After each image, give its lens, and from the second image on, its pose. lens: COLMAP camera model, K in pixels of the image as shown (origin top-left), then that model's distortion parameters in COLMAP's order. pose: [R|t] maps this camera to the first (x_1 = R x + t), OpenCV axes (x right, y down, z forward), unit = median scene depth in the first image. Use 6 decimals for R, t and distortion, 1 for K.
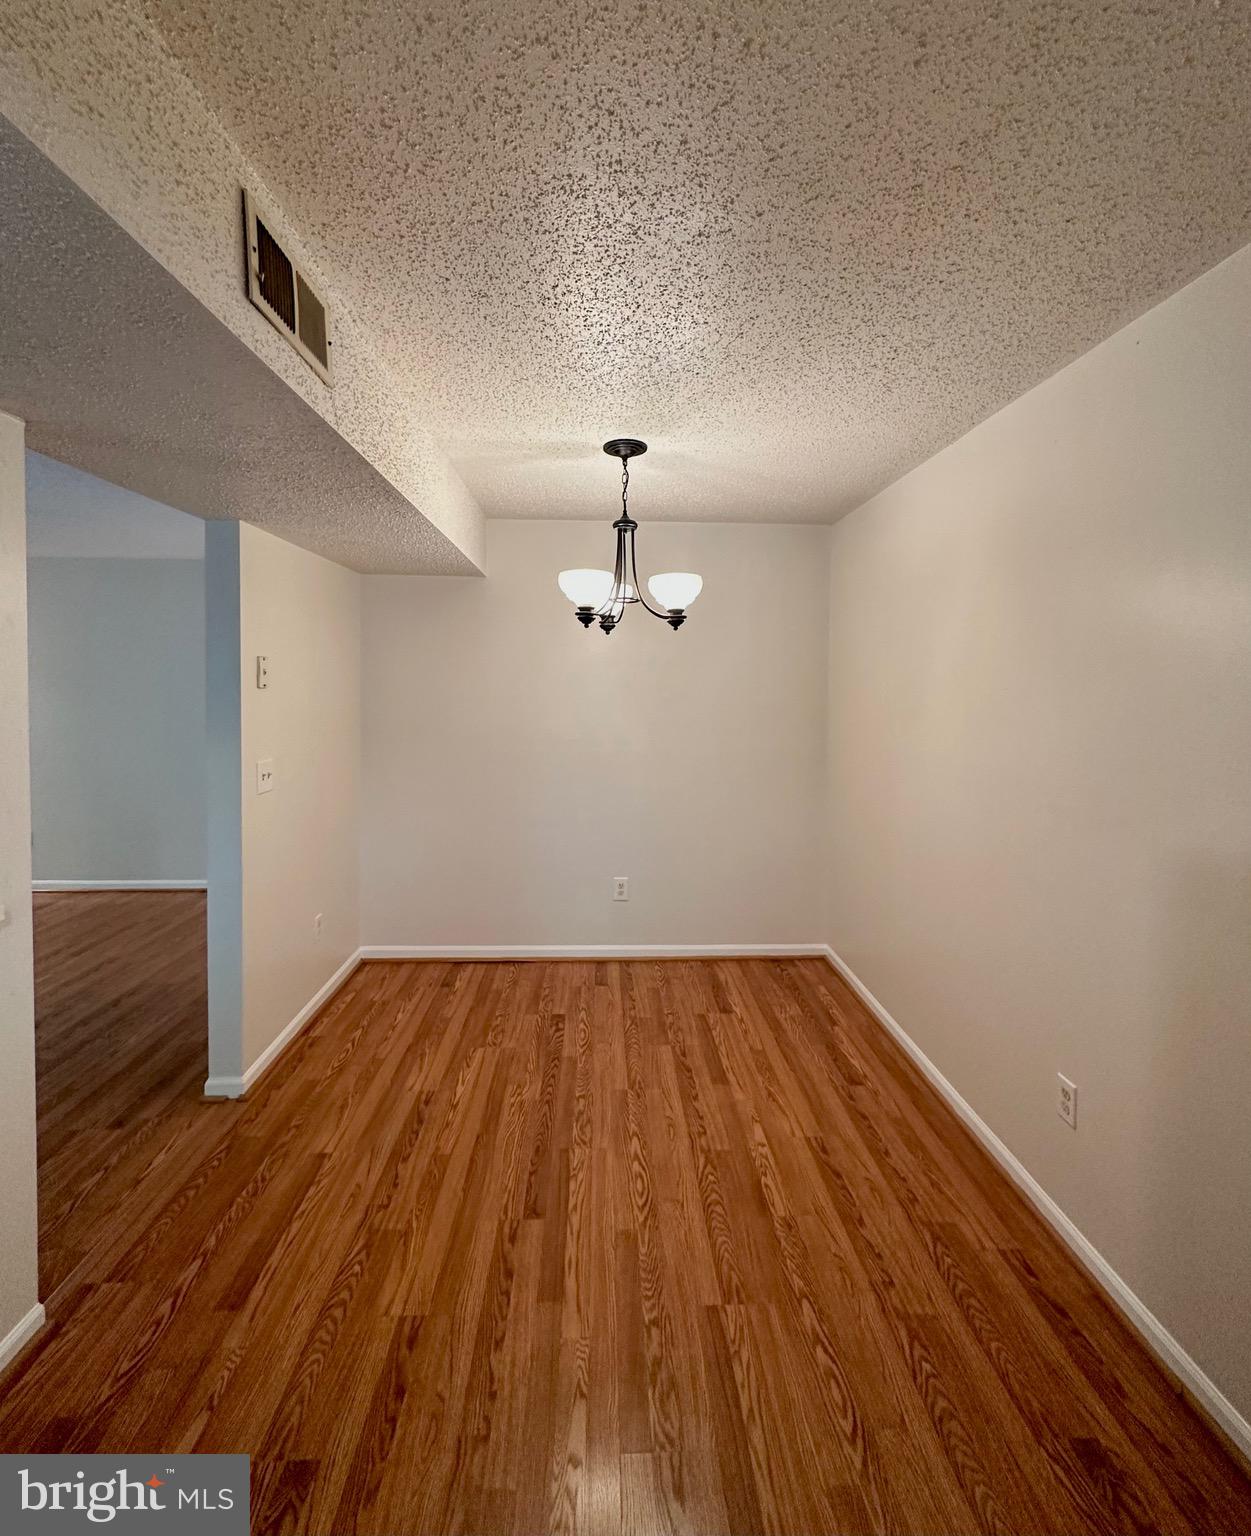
lens RADIAL K [[682.5, 0, 621.0], [0, 682.5, 770.6], [0, 0, 1]] dist [0.000243, 0.000030]
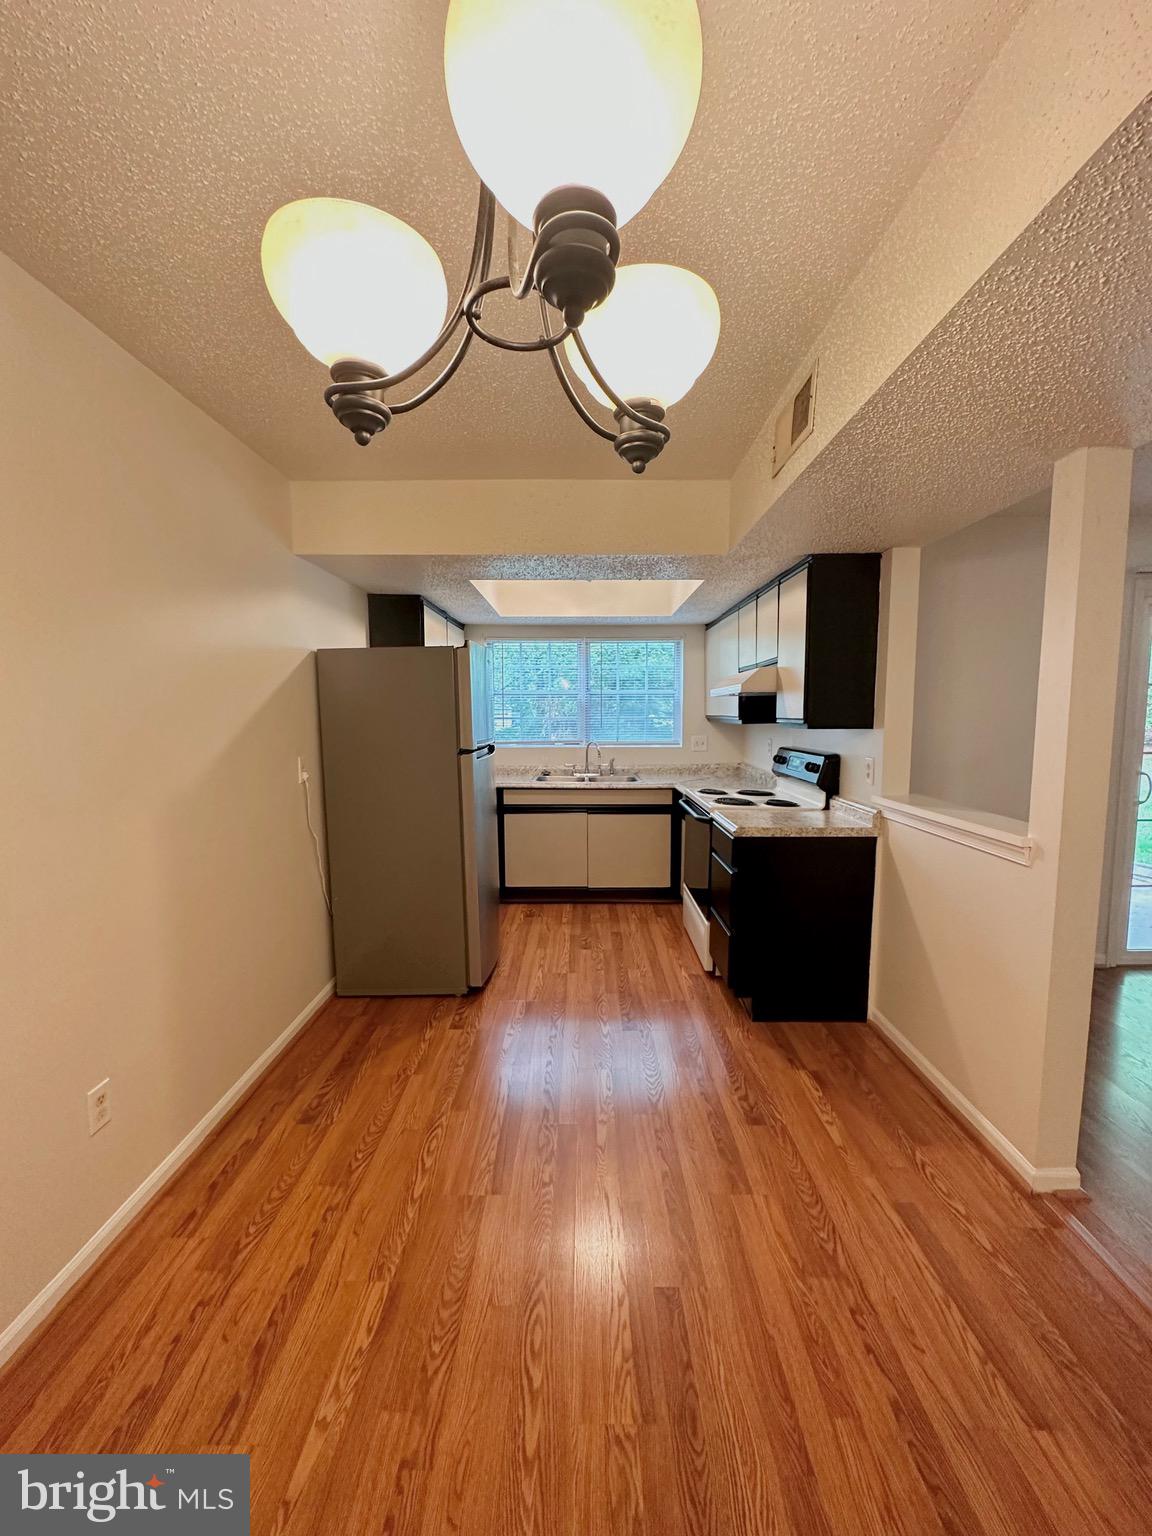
lens RADIAL K [[609.6, 0, 575.3], [0, 609.6, 770.3], [0, 0, 1]] dist [-0.001069, 0.000028]
pose [[-0.998967, -0.009516, 0.044434, -0.044302], [0.000600, 0.974980, 0.222291, -0.168637], [-0.045438, 0.222088, -0.973967, 1.756683]]
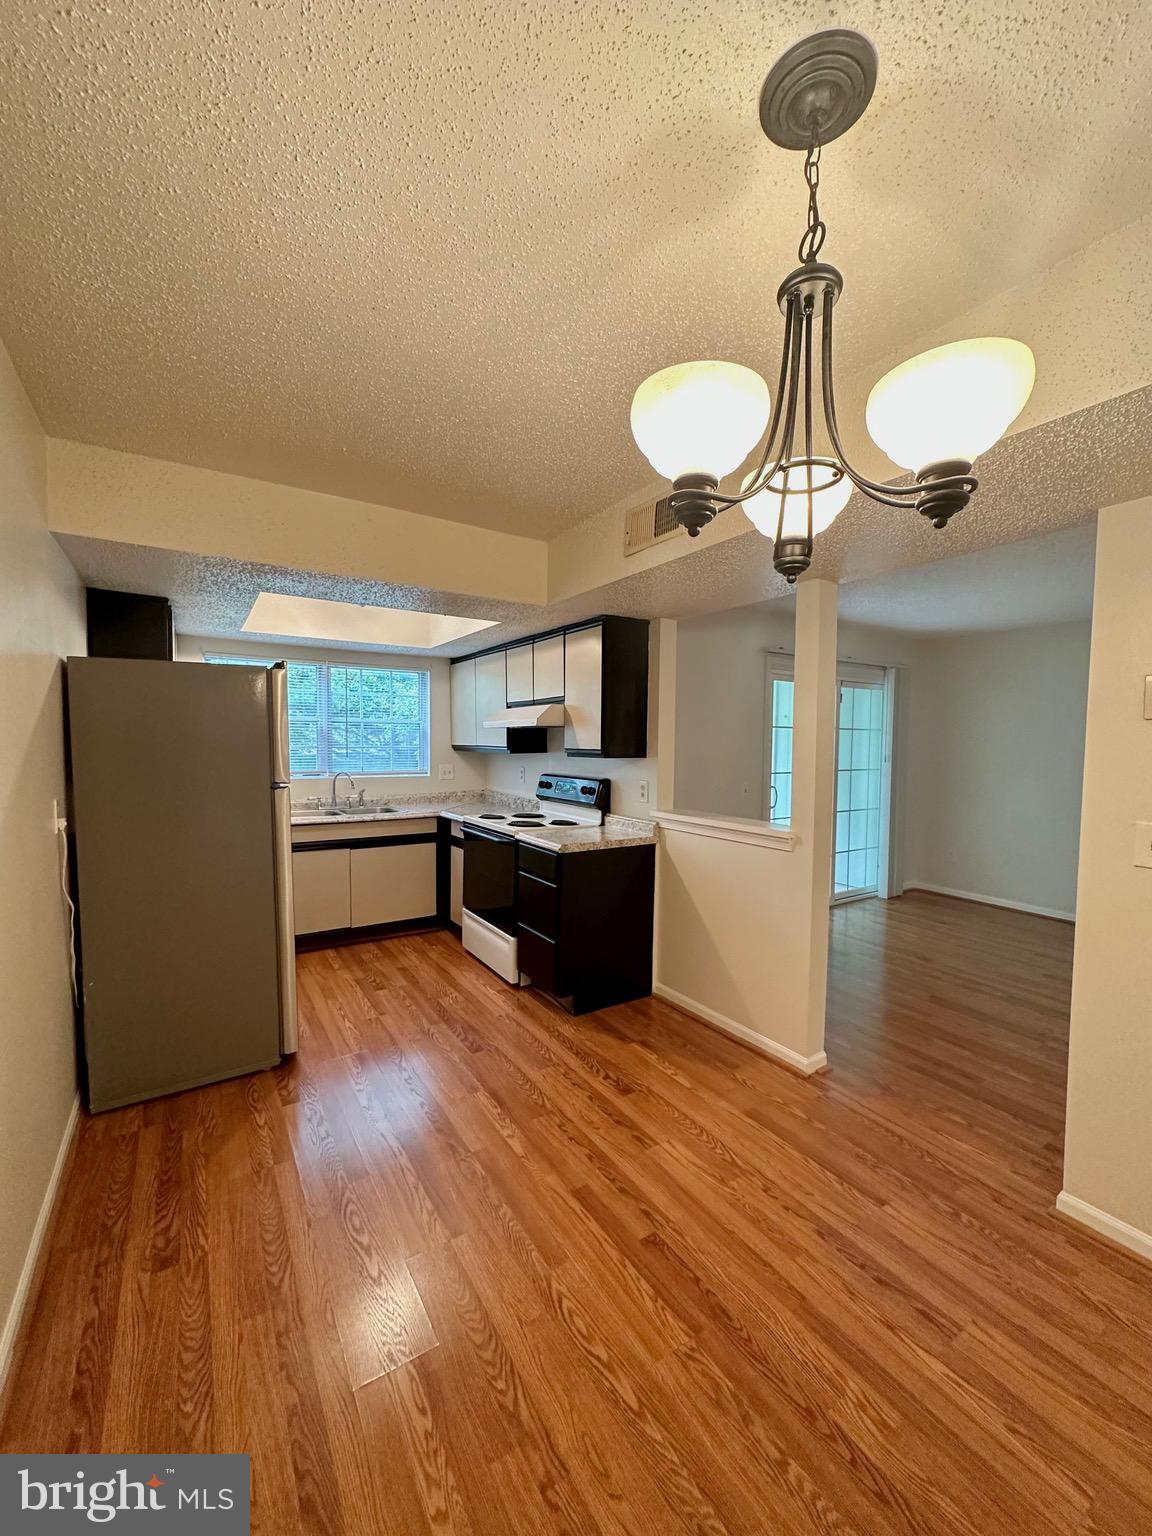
lens RADIAL K [[609.6, 0, 575.3], [0, 609.6, 770.3], [0, 0, 1]] dist [-0.001069, 0.000028]
pose [[-0.862788, 0.007139, -0.505515, 0.452360], [-0.081104, 0.984996, 0.152335, -0.165480], [0.499018, 0.172432, -0.849264, 1.737234]]
